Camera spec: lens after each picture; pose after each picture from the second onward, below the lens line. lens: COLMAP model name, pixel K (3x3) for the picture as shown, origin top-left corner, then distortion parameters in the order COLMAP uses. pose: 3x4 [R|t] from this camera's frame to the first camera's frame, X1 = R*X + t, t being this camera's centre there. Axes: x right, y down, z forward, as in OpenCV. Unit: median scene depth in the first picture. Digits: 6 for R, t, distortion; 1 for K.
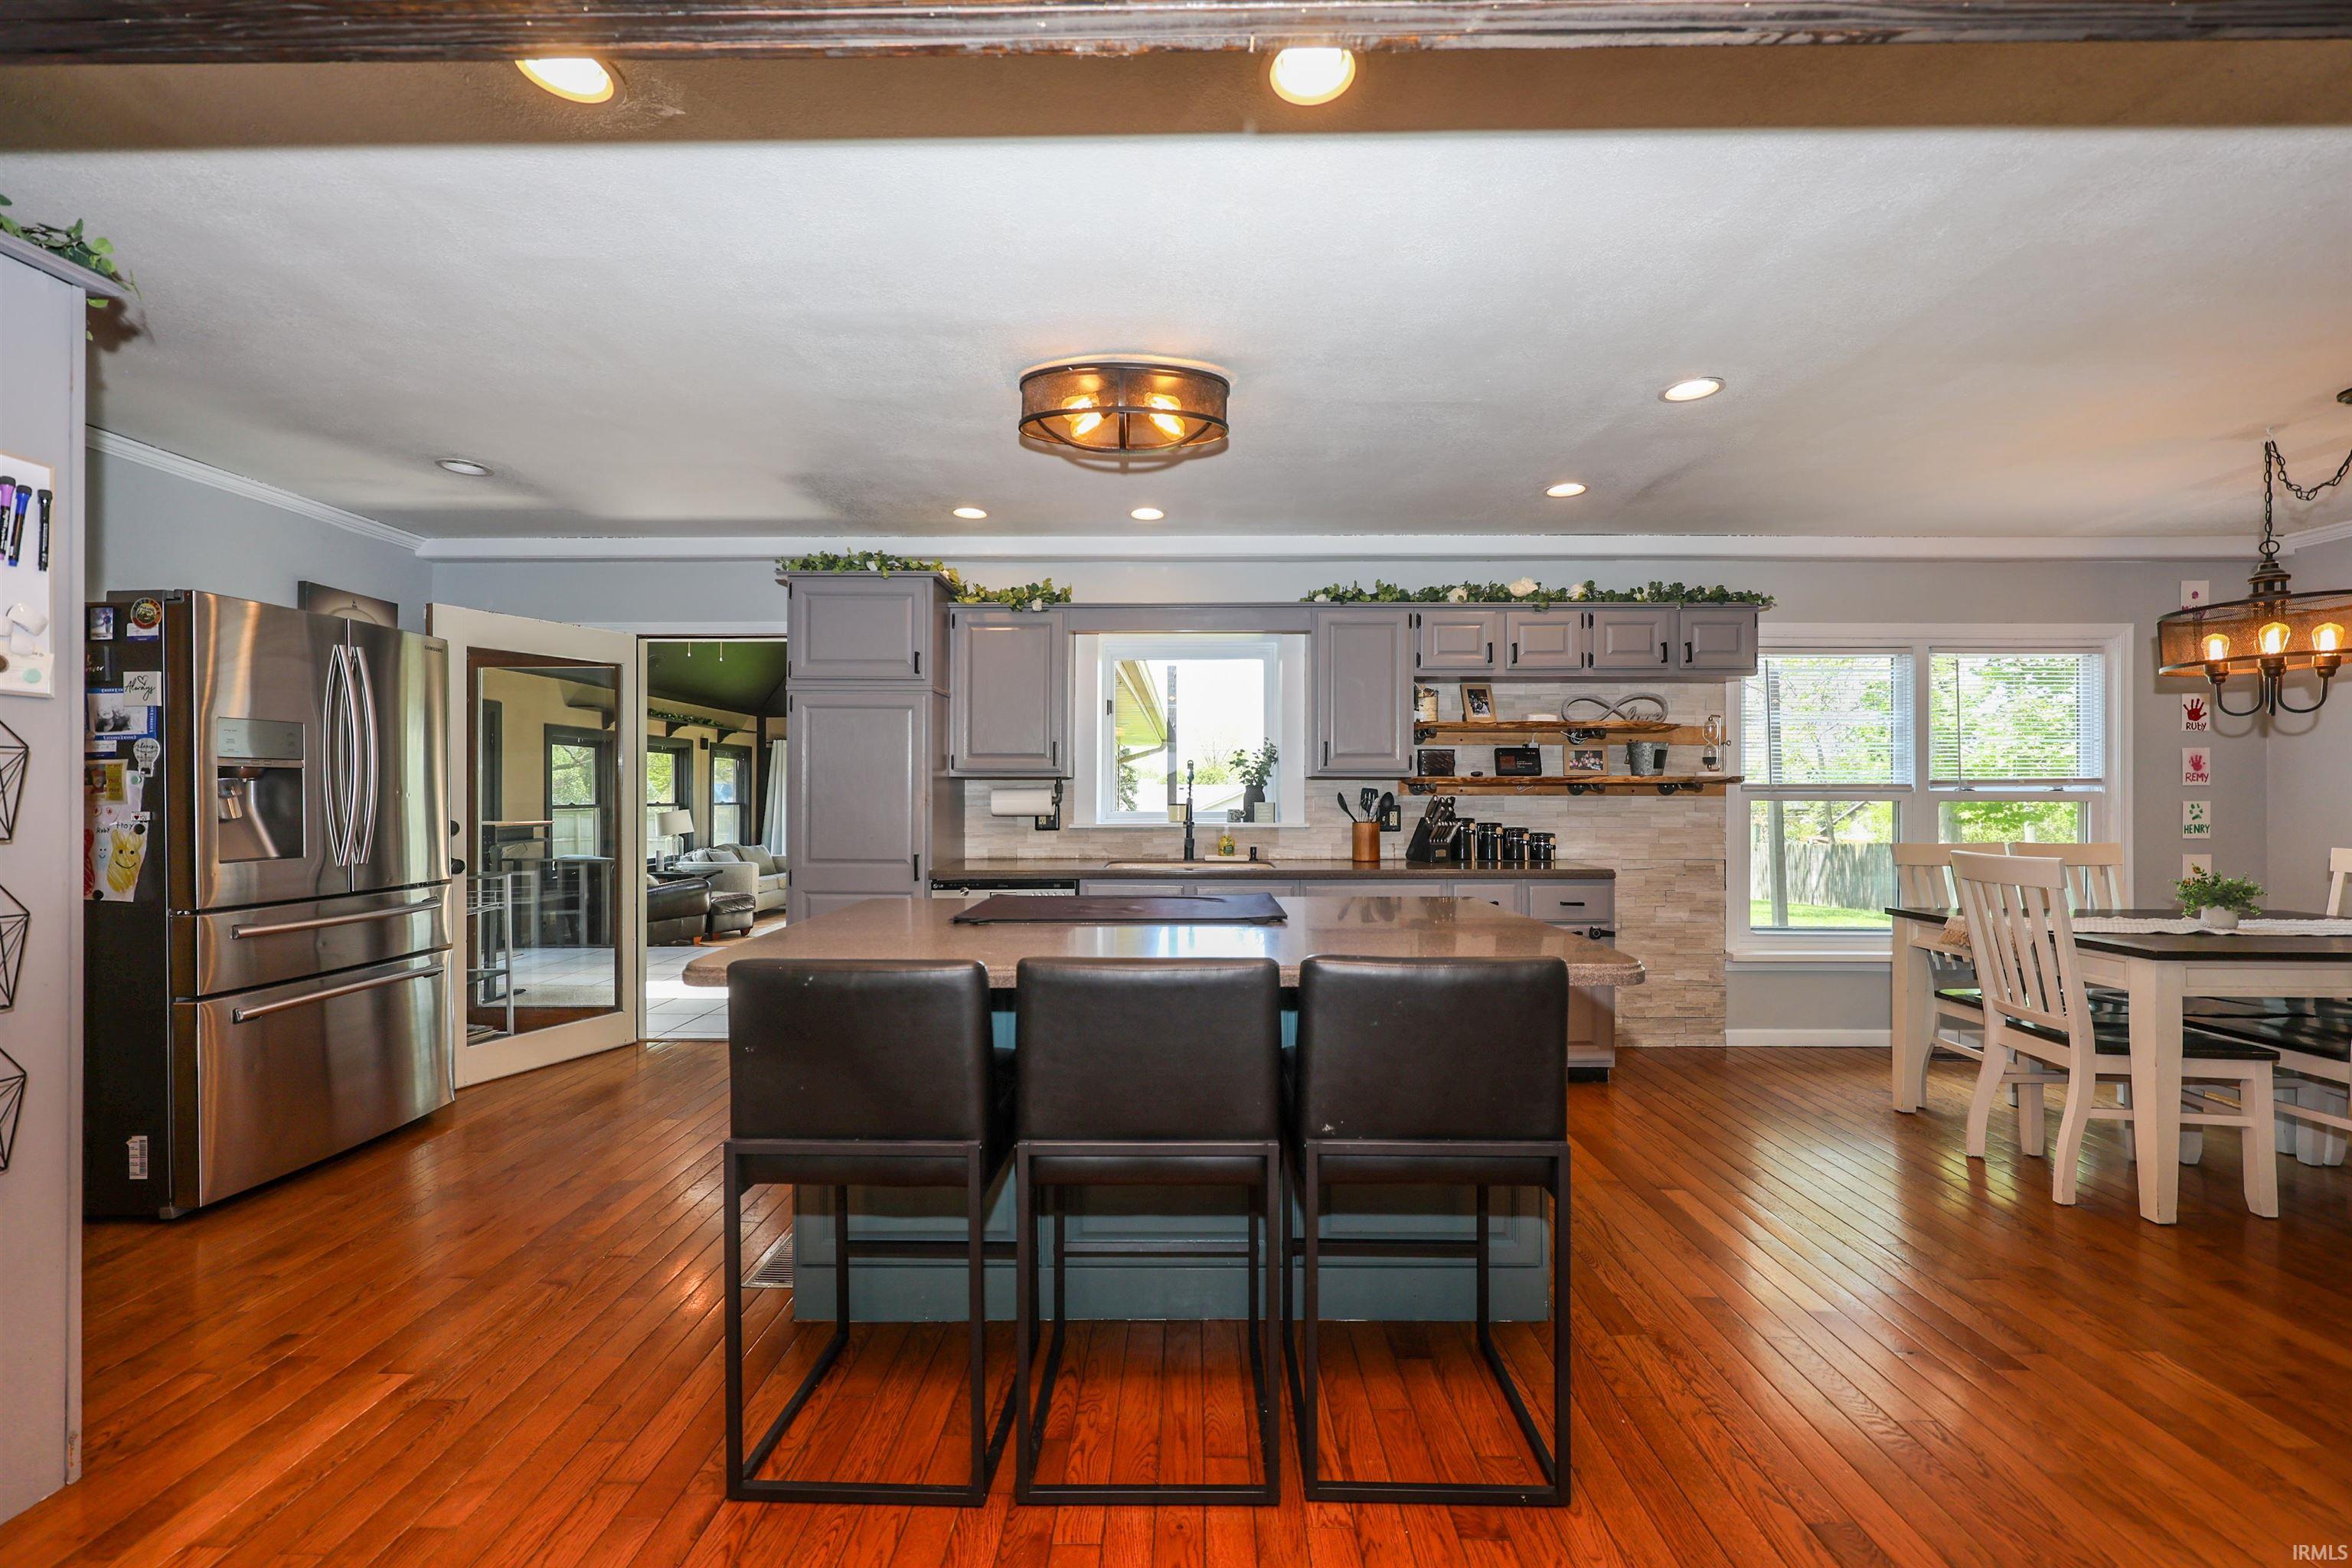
lens RADIAL K [[967.6, 0, 1206.3], [0, 967.6, 786.4], [0, 0, 1]] dist [0.003692, -0.000842]
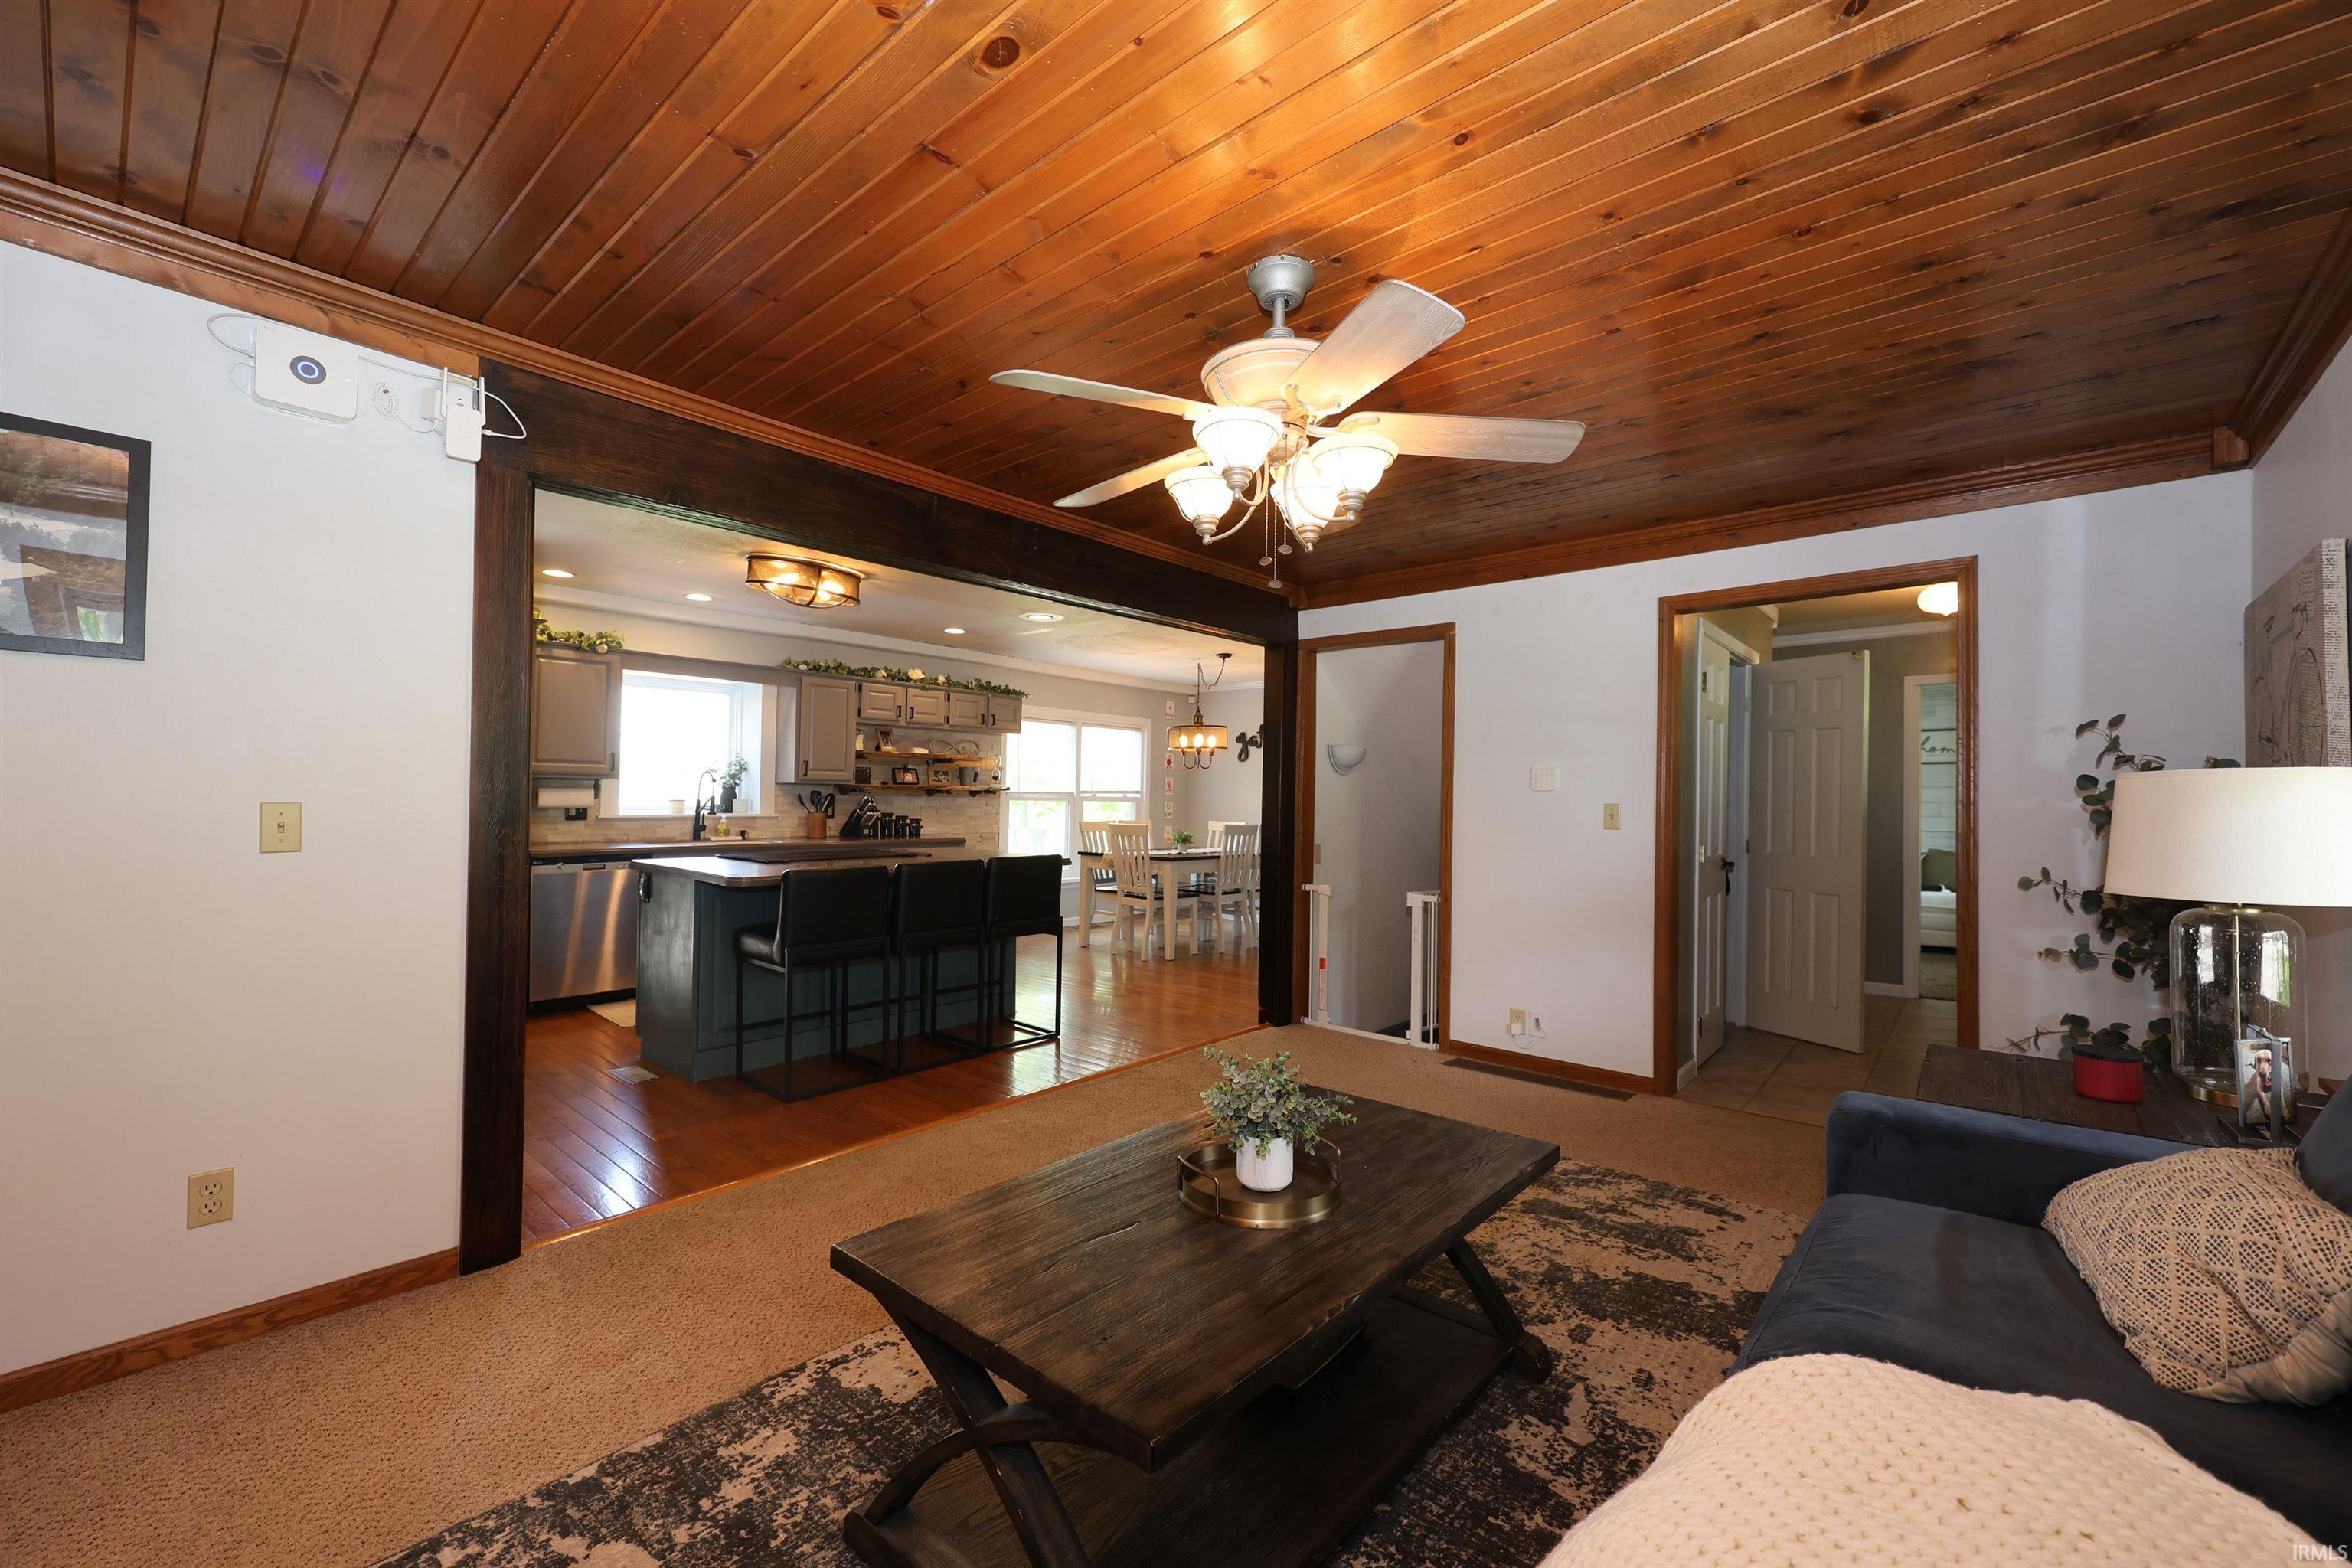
lens RADIAL K [[967.6, 0, 1195.4], [0, 967.6, 820.2], [0, 0, 1]] dist [0.003692, -0.000842]
pose [[0.635254, -0.010380, 0.772234, -0.653535], [-0.024467, 0.999137, 0.033557, -0.017289], [-0.771916, -0.040212, 0.634452, -0.459542]]
